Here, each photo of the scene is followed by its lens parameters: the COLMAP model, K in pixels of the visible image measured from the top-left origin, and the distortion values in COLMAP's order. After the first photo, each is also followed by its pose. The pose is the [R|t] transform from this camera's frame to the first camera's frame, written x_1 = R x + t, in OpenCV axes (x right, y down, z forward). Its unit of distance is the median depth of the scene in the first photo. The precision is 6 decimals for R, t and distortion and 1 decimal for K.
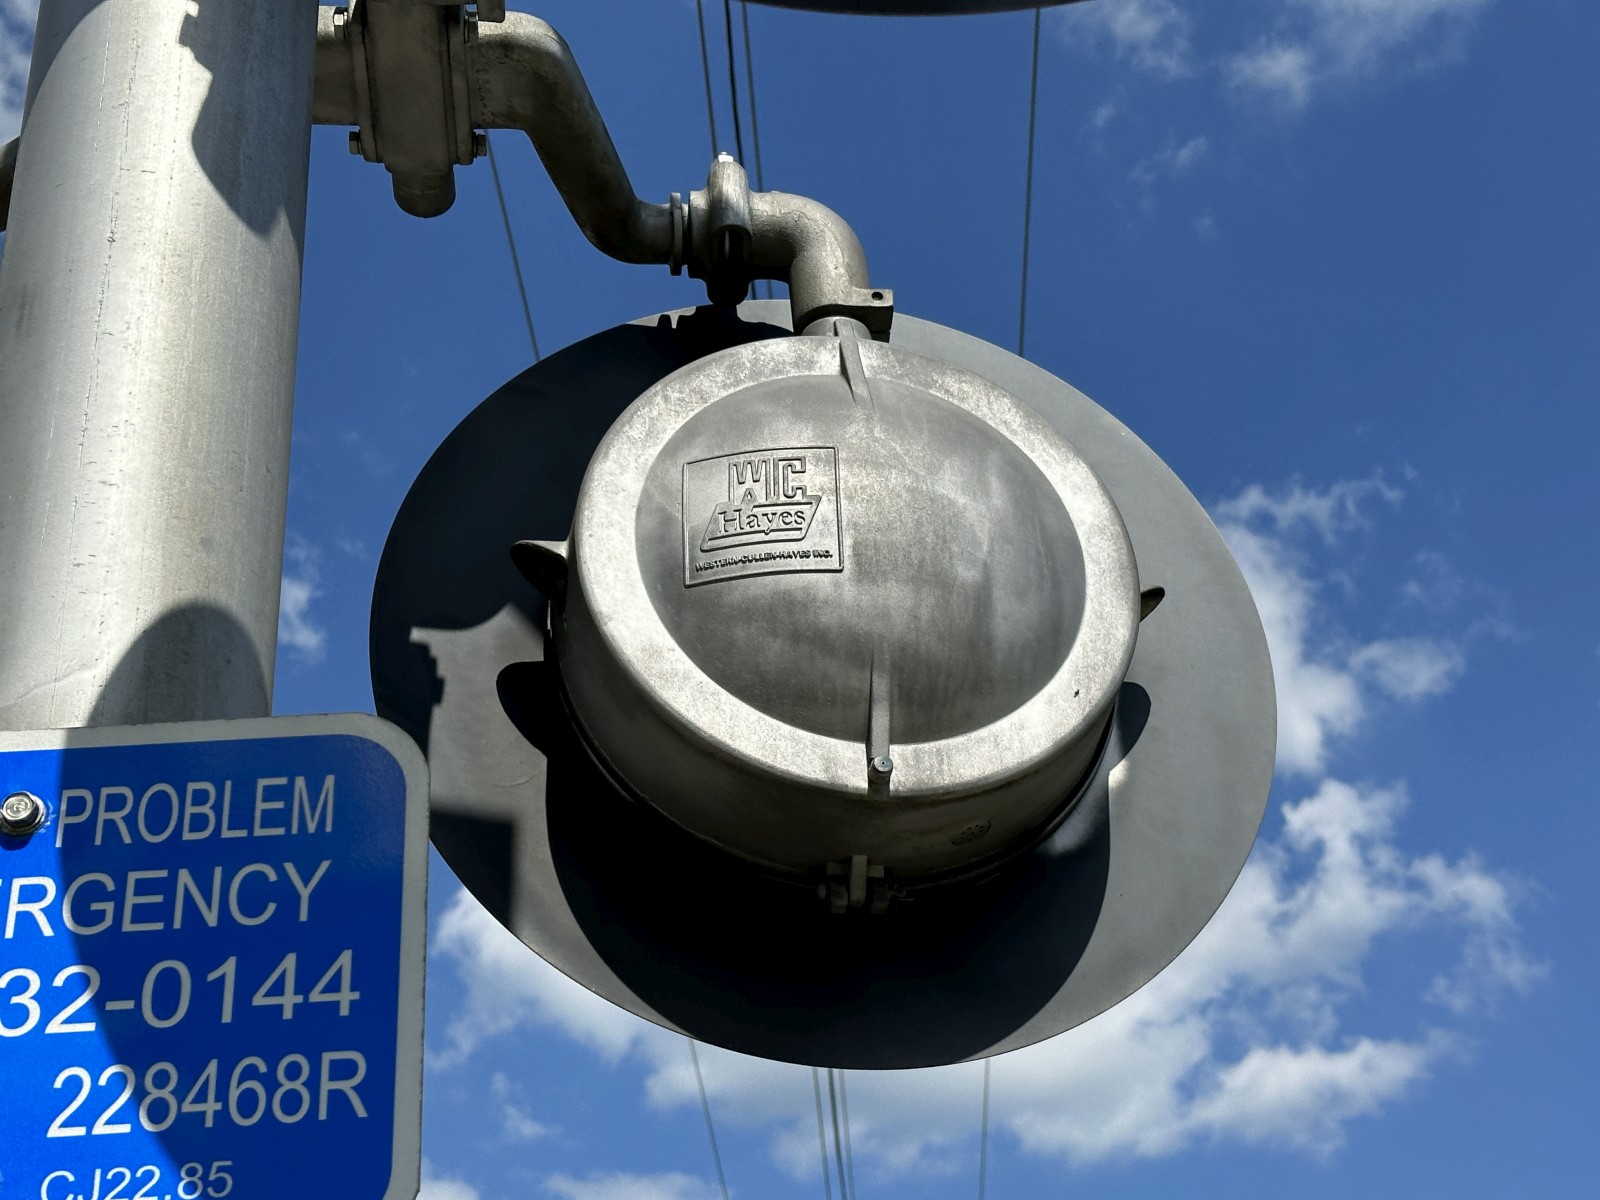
lens RADIAL K [[2525.4, 0, 800.0], [0, 2525.4, 600.0], [0, 0, 1]] dist [0.152049, -0.206691]
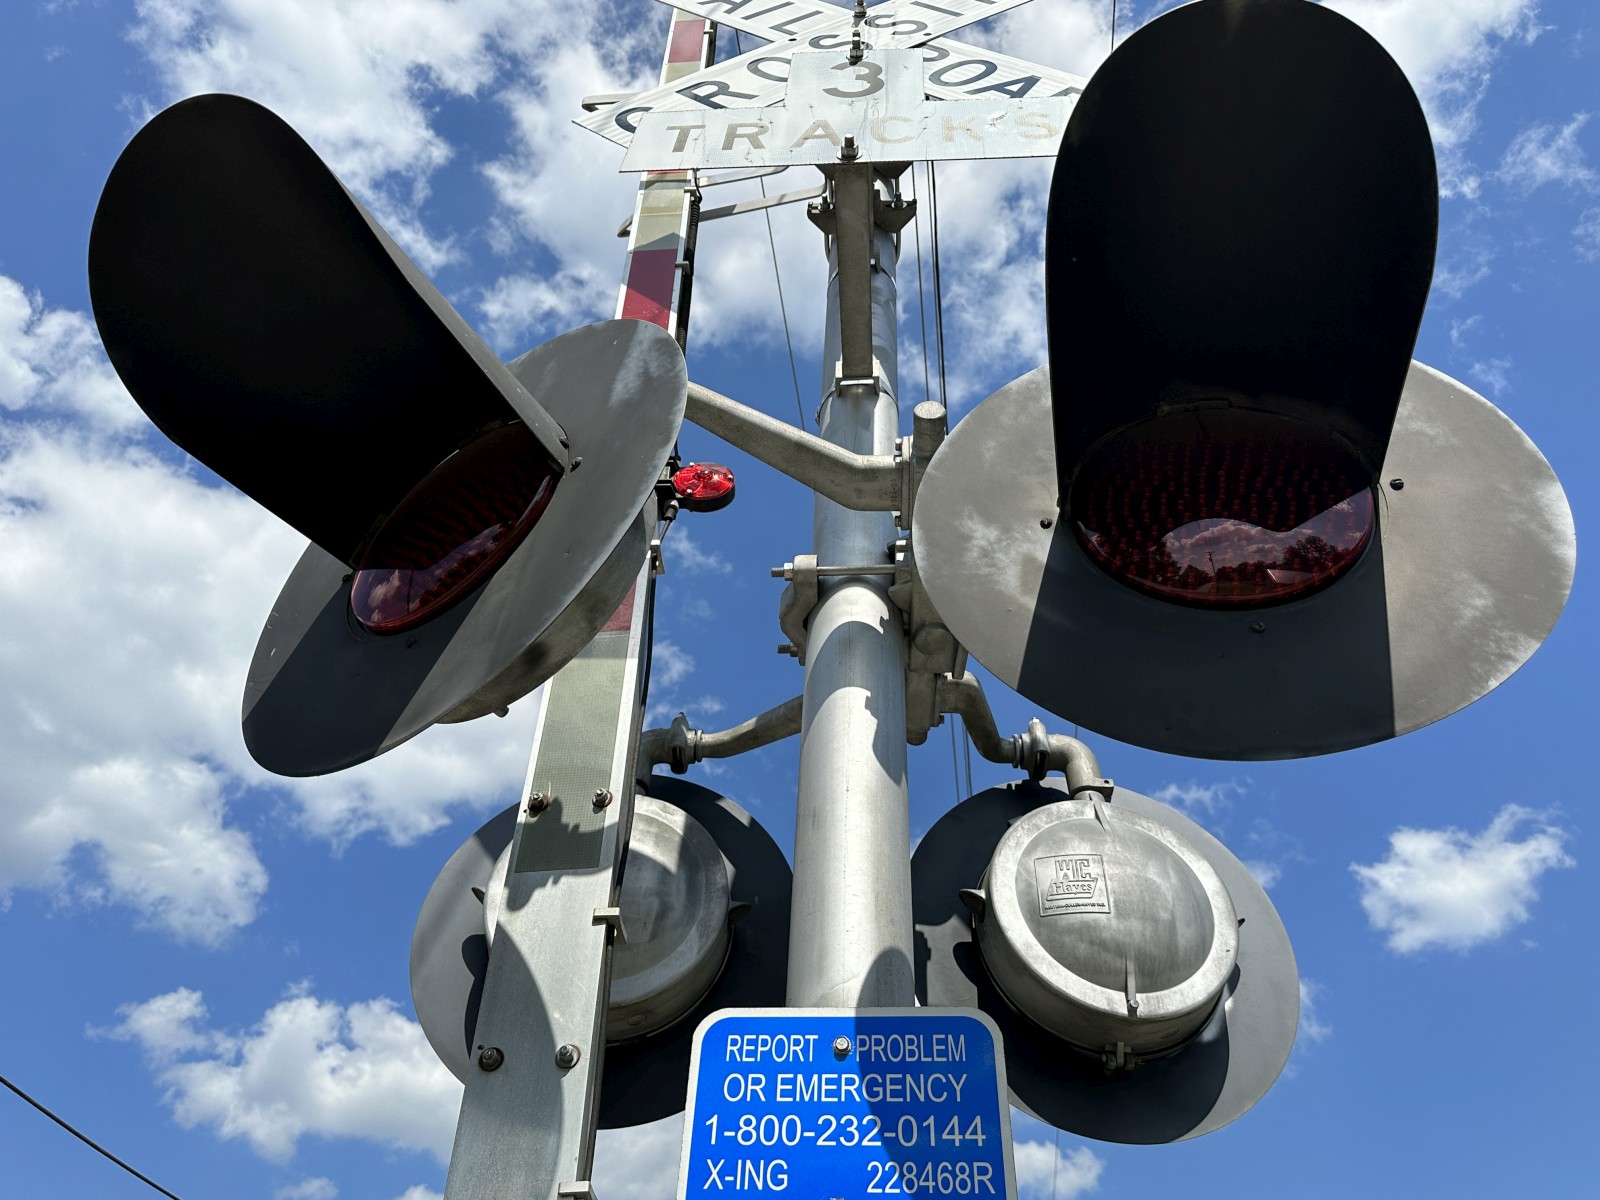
lens RADIAL K [[1120.3, 0, 785.9], [0, 1120.3, 593.4], [0, 0, 1]] dist [0.168517, -0.361142]
pose [[0.989512, -0.001557, -0.144439, -0.126717], [-0.027614, 0.979460, -0.199736, -0.081738], [0.141783, 0.201630, 0.969145, -0.120247]]
